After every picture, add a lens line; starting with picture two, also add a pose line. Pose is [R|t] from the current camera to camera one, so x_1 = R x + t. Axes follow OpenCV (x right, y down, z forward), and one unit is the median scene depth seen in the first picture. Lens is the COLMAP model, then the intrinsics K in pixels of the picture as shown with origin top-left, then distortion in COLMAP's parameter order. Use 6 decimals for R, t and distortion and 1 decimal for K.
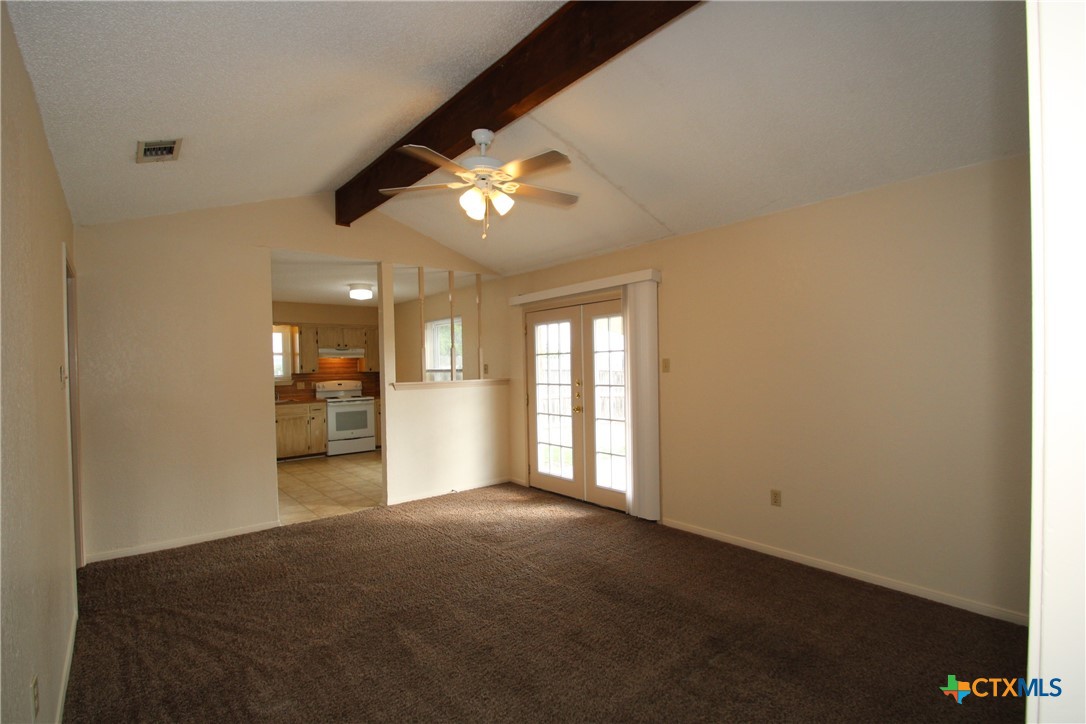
lens RADIAL K [[506.7, 0, 536.7], [0, 506.7, 371.7], [0, 0, 1]] dist [0.003498, -0.013543]
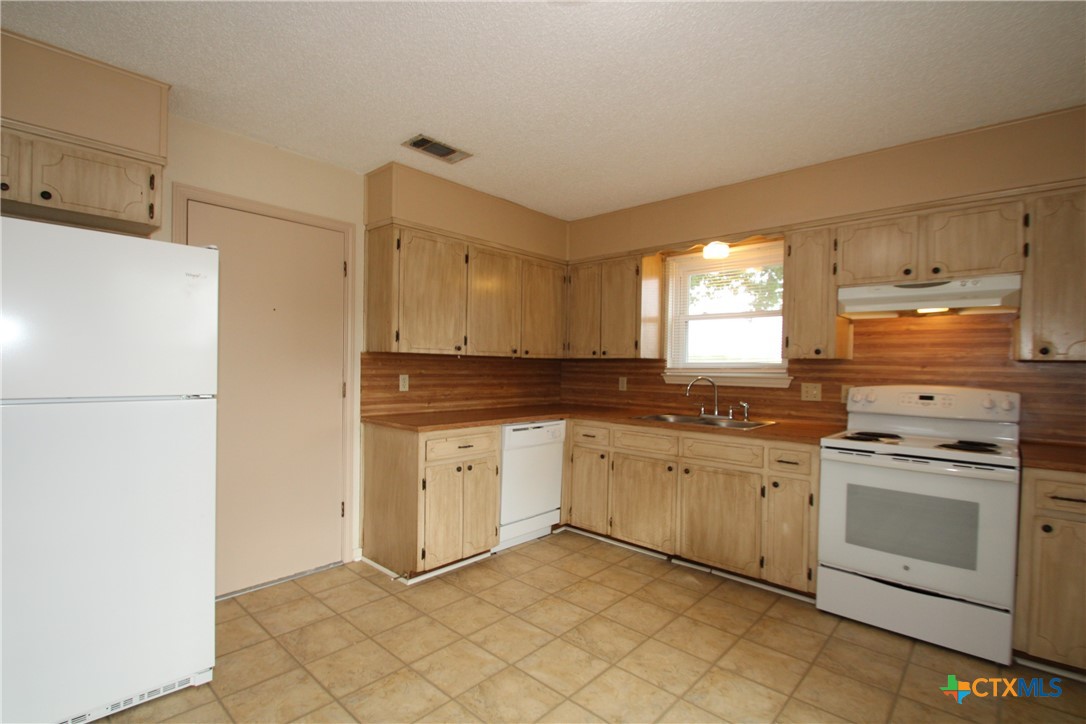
lens RADIAL K [[506.7, 0, 536.7], [0, 506.7, 371.7], [0, 0, 1]] dist [0.003498, -0.013543]
pose [[0.128412, 0.033322, -0.991161, -0.109121], [-0.035715, 0.998942, 0.028956, 0.008656], [0.991078, 0.031681, 0.129466, 0.747254]]
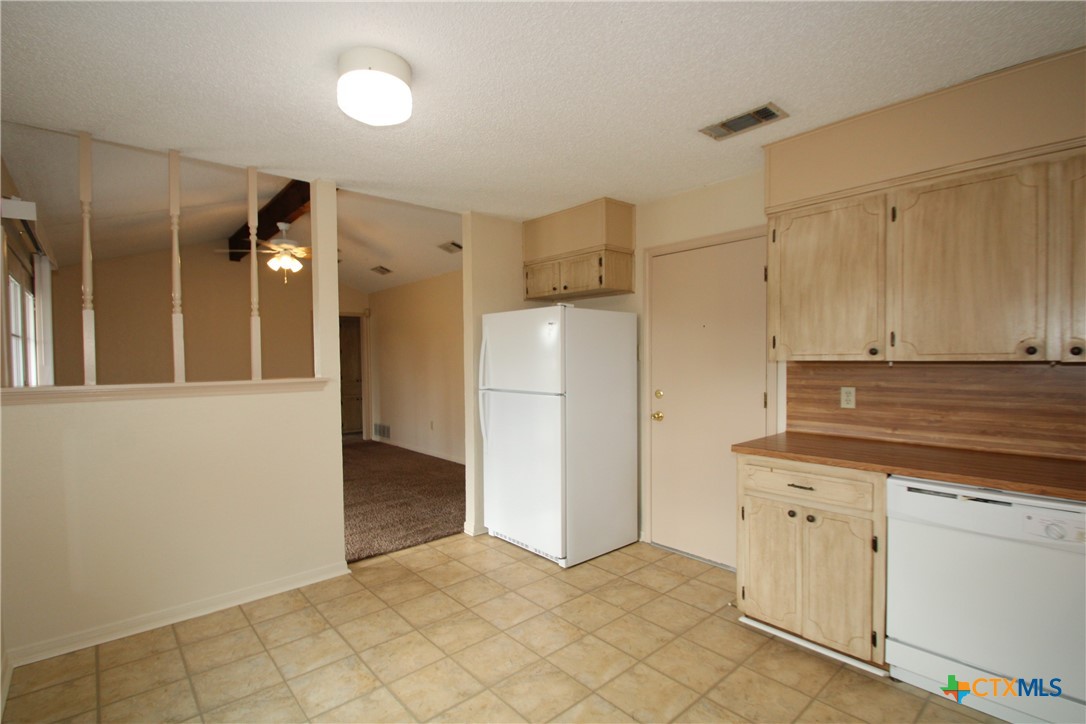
lens RADIAL K [[506.7, 0, 536.7], [0, 506.7, 371.7], [0, 0, 1]] dist [0.003498, -0.013543]
pose [[-0.999465, 0.028563, -0.015904, -0.334129], [0.027861, 0.998698, 0.042732, -0.002036], [0.017104, 0.042266, -0.998960, 1.012816]]
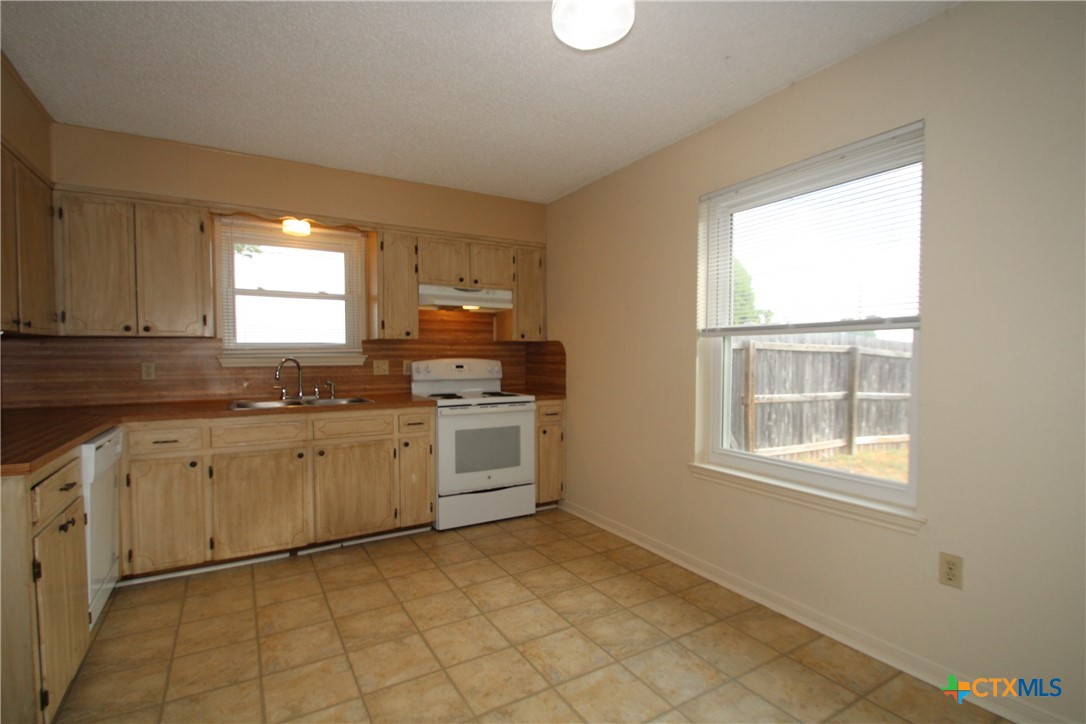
lens RADIAL K [[506.7, 0, 536.7], [0, 506.7, 371.7], [0, 0, 1]] dist [0.003498, -0.013543]
pose [[0.987645, 0.022186, -0.155127, -0.255920], [-0.019217, 0.999603, 0.020612, 0.019624], [0.155522, -0.017376, 0.987680, 0.570710]]
